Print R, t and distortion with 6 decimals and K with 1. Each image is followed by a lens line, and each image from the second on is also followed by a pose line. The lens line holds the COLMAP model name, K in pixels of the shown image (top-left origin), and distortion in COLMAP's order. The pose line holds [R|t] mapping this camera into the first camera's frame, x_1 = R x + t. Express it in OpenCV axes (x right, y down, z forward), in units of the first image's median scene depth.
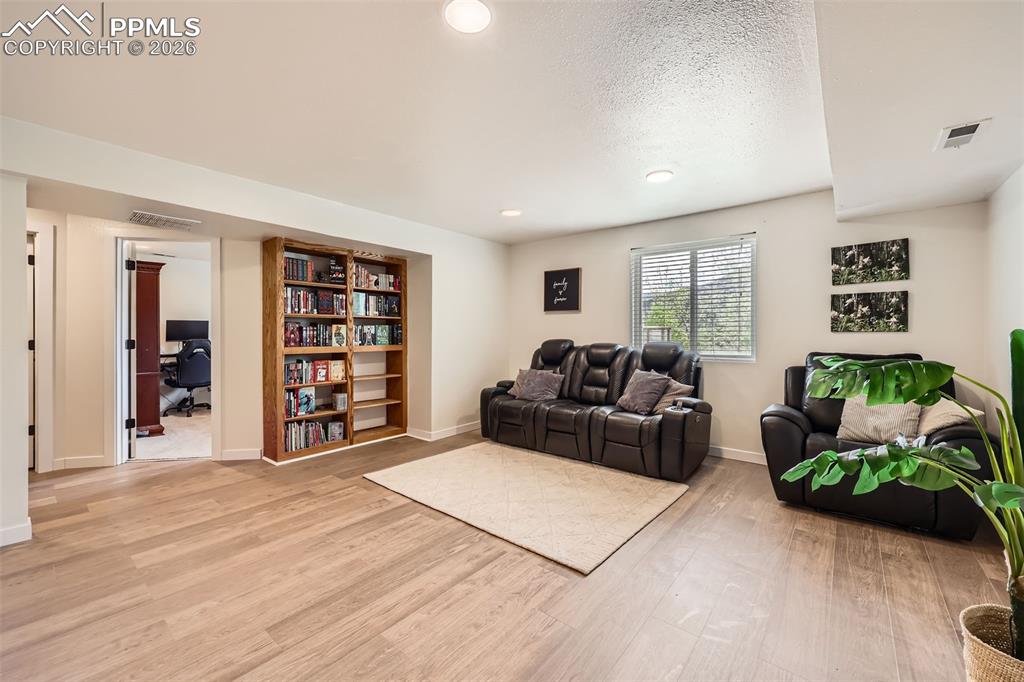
lens RADIAL K [[417.0, 0, 514.4], [0, 417.0, 337.1], [0, 0, 1]] dist [-0.004761, 0.000222]
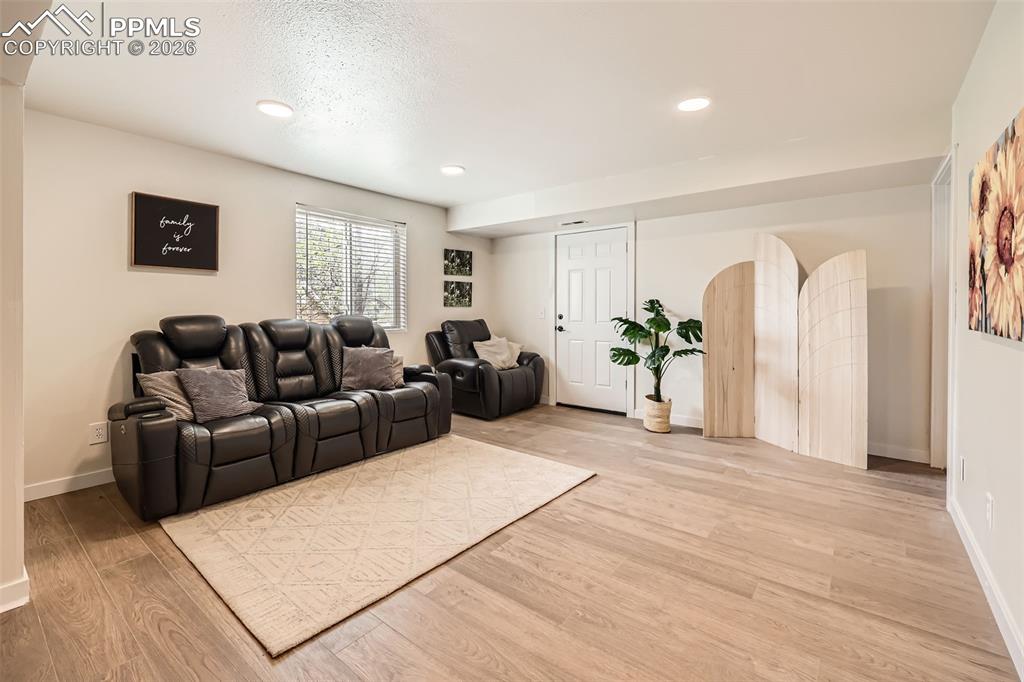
lens RADIAL K [[444.3, 0, 531.2], [0, 444.3, 306.9], [0, 0, 1]] dist [-0.000989, 0.000259]
pose [[-0.045544, 0.005541, 0.998947, -0.861569], [0.007944, 0.999955, -0.005185, -0.000199], [-0.998931, 0.007700, -0.045586, 0.821659]]
